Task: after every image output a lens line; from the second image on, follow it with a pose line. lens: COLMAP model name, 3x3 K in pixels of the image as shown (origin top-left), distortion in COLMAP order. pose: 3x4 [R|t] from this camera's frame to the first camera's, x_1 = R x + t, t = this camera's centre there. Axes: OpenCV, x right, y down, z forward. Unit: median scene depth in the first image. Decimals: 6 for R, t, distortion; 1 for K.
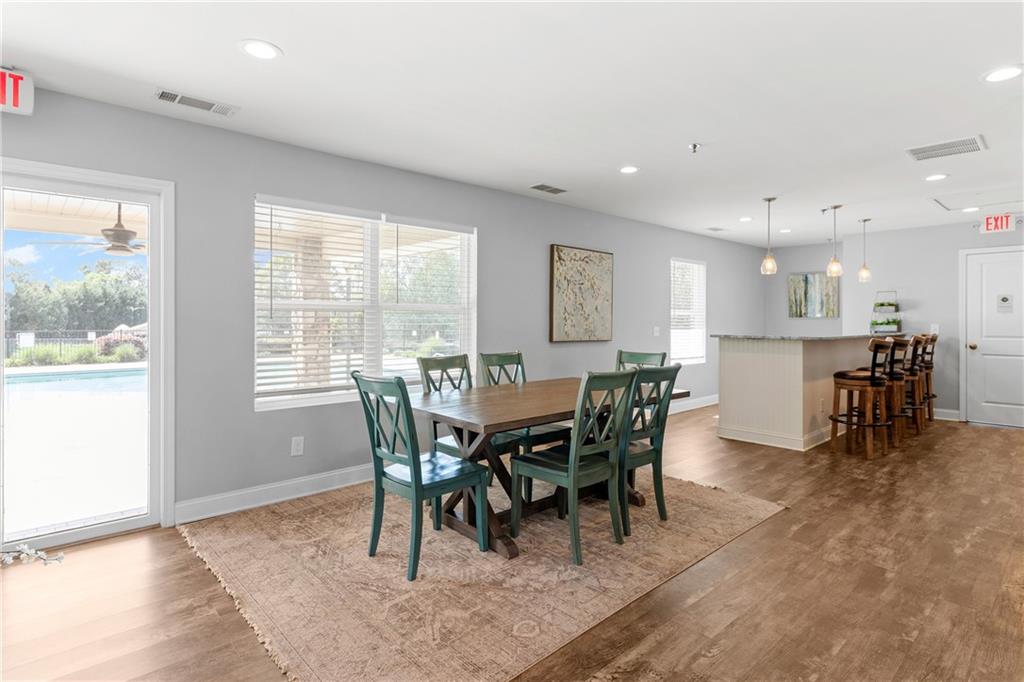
lens RADIAL K [[522.3, 0, 515.6], [0, 522.3, 331.4], [0, 0, 1]] dist [0.023584, 0.000800]
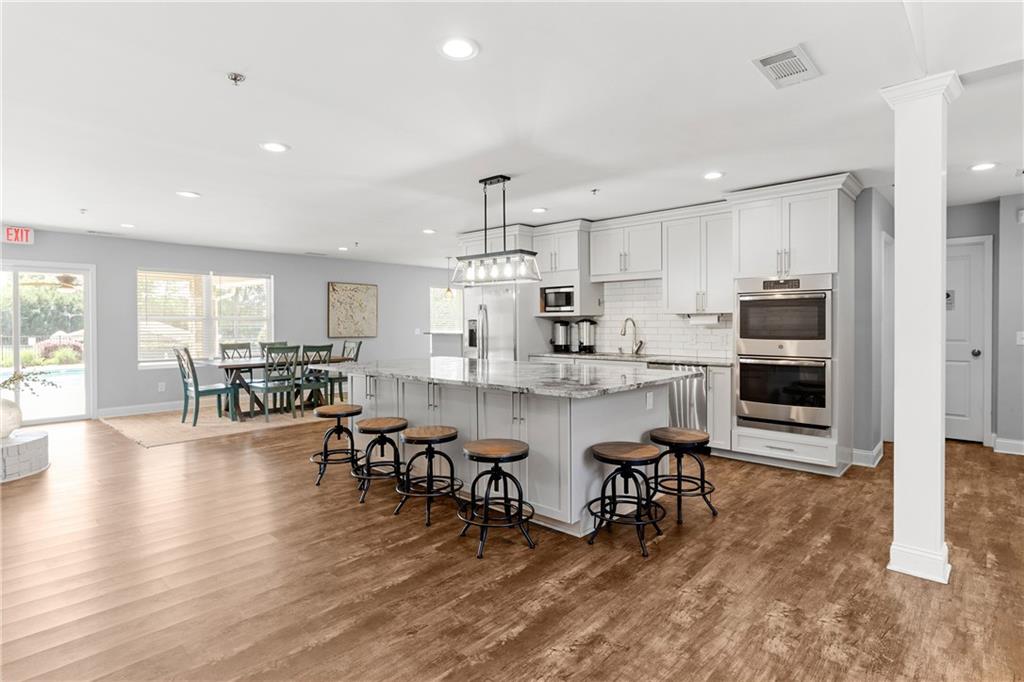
lens RADIAL K [[522.3, 0, 508.4], [0, 522.3, 338.9], [0, 0, 1]] dist [0.023584, 0.000800]
pose [[0.997875, -0.008447, 0.064613, 0.553579], [0.007969, 0.999939, 0.007647, 0.015987], [-0.064674, -0.007116, 0.997881, -0.789095]]
